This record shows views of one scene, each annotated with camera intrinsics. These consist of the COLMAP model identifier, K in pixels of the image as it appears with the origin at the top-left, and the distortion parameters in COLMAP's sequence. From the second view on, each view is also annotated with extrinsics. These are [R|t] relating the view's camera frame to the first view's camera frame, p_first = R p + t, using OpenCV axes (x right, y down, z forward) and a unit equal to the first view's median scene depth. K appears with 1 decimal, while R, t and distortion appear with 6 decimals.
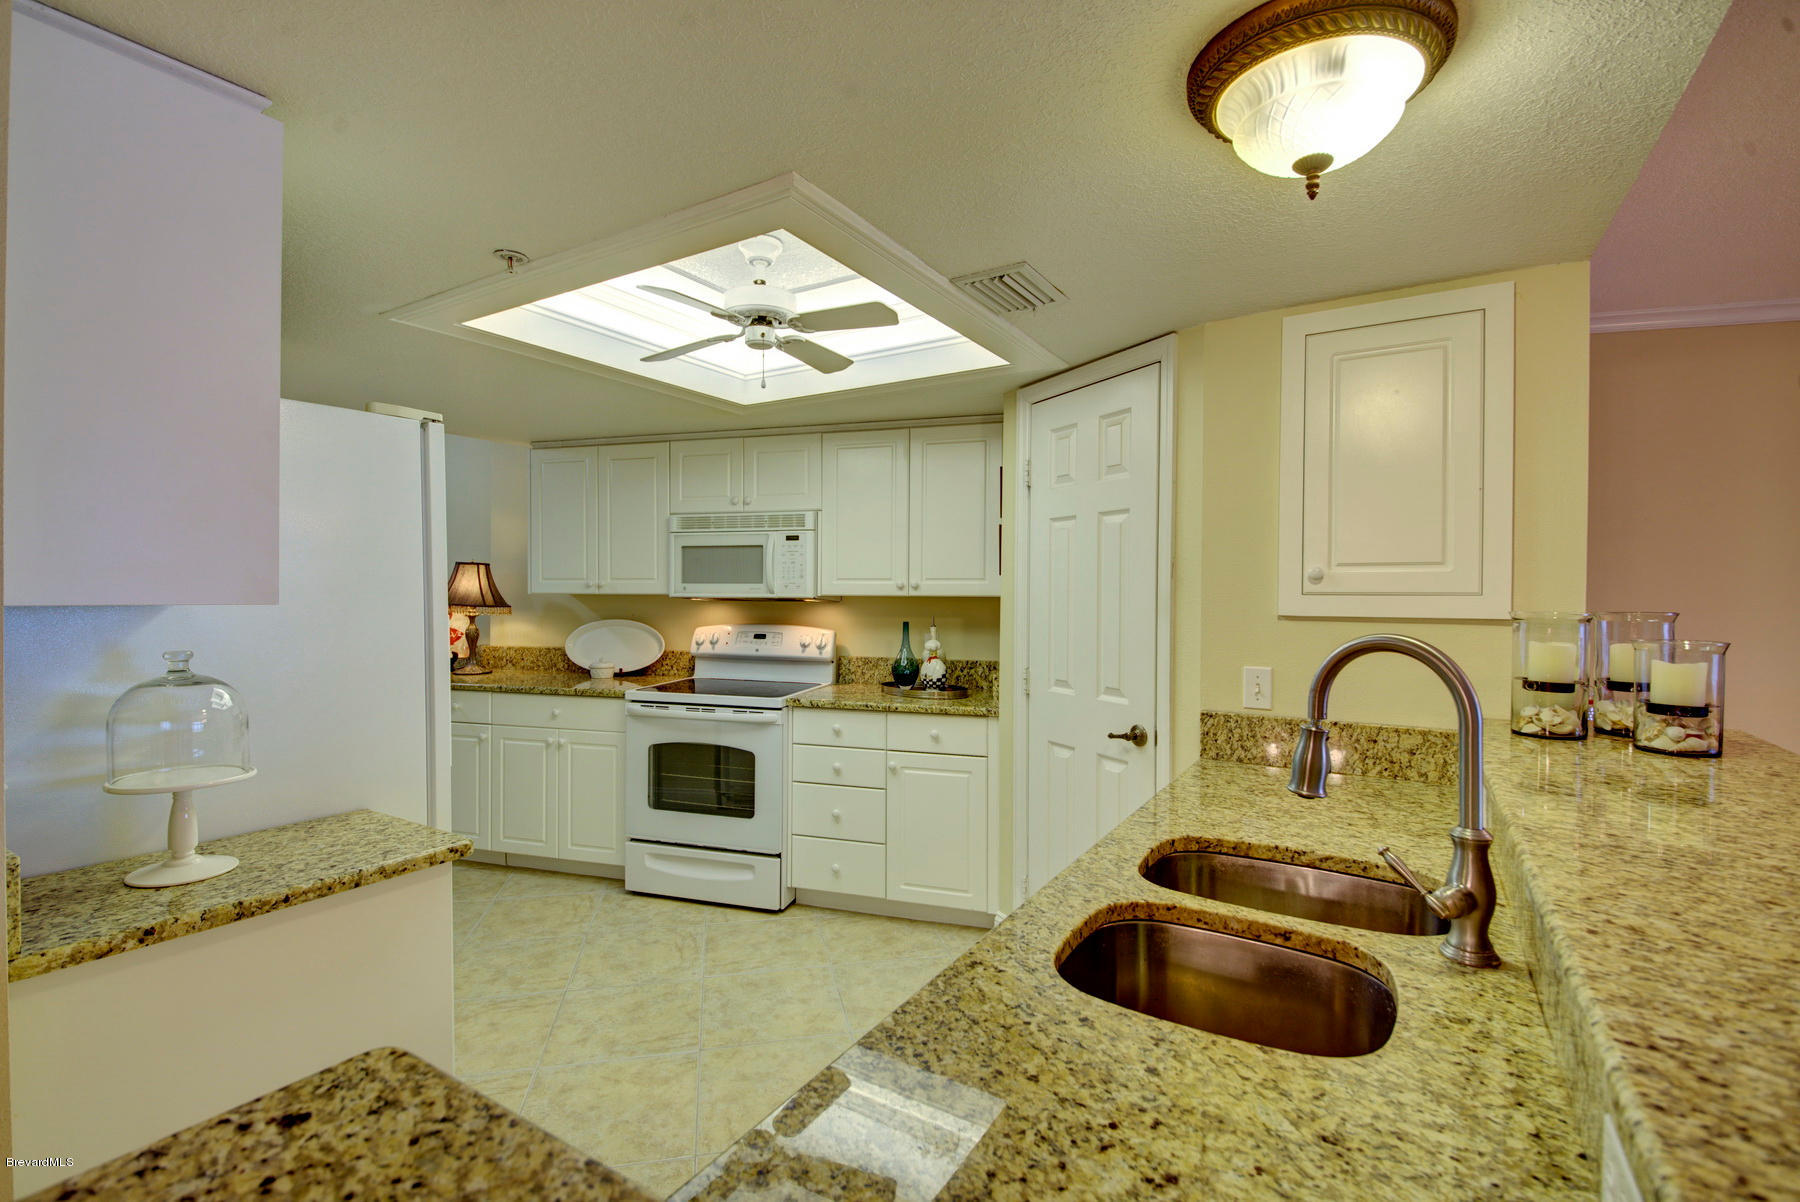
lens RADIAL K [[809.8, 0, 888.0], [0, 809.8, 592.7], [0, 0, 1]] dist [0.004544, -0.003807]
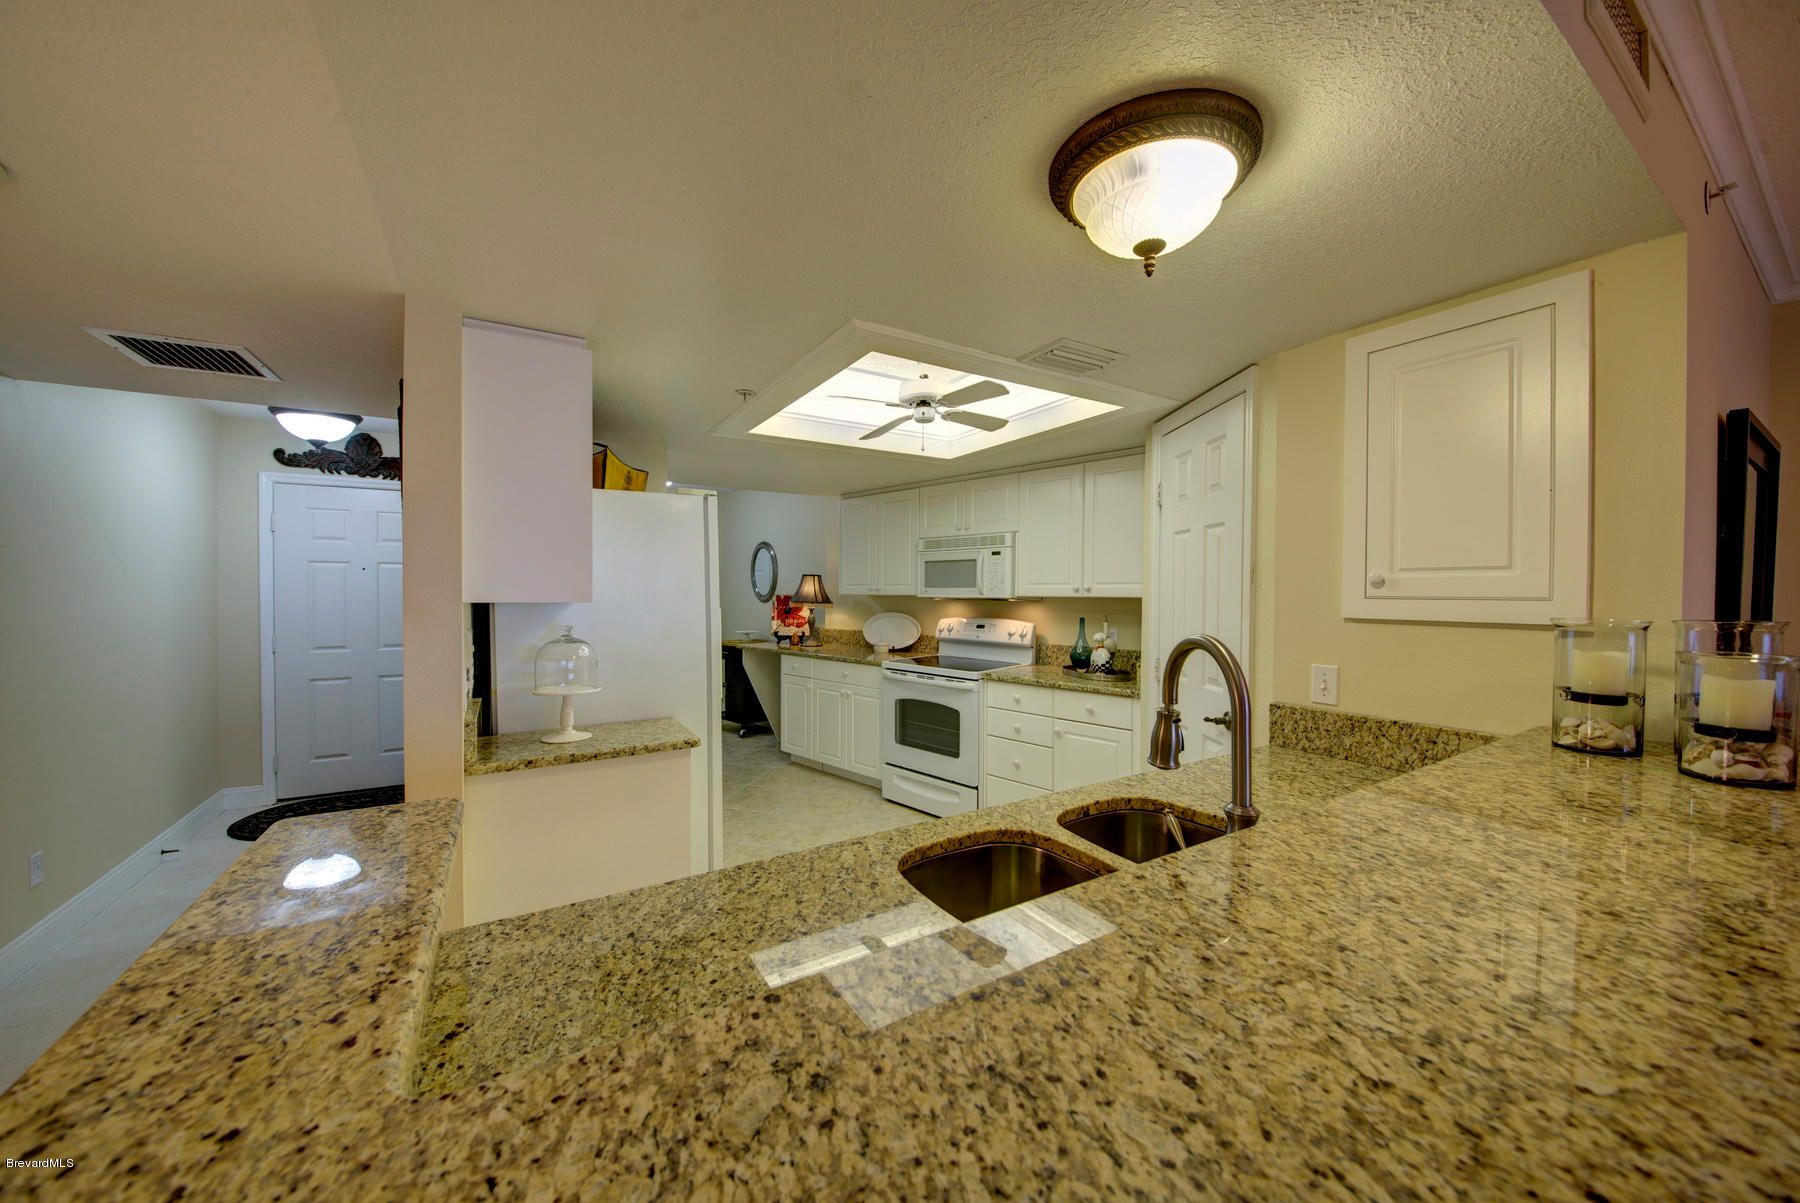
lens RADIAL K [[631.3, 0, 896.7], [0, 631.3, 596.2], [0, 0, 1]] dist [-0.011009, -0.001354]
pose [[0.892602, 0.002359, -0.450839, 0.289560], [0.000644, 0.999979, 0.006508, -0.005570], [0.450845, -0.006099, 0.892581, -0.006593]]
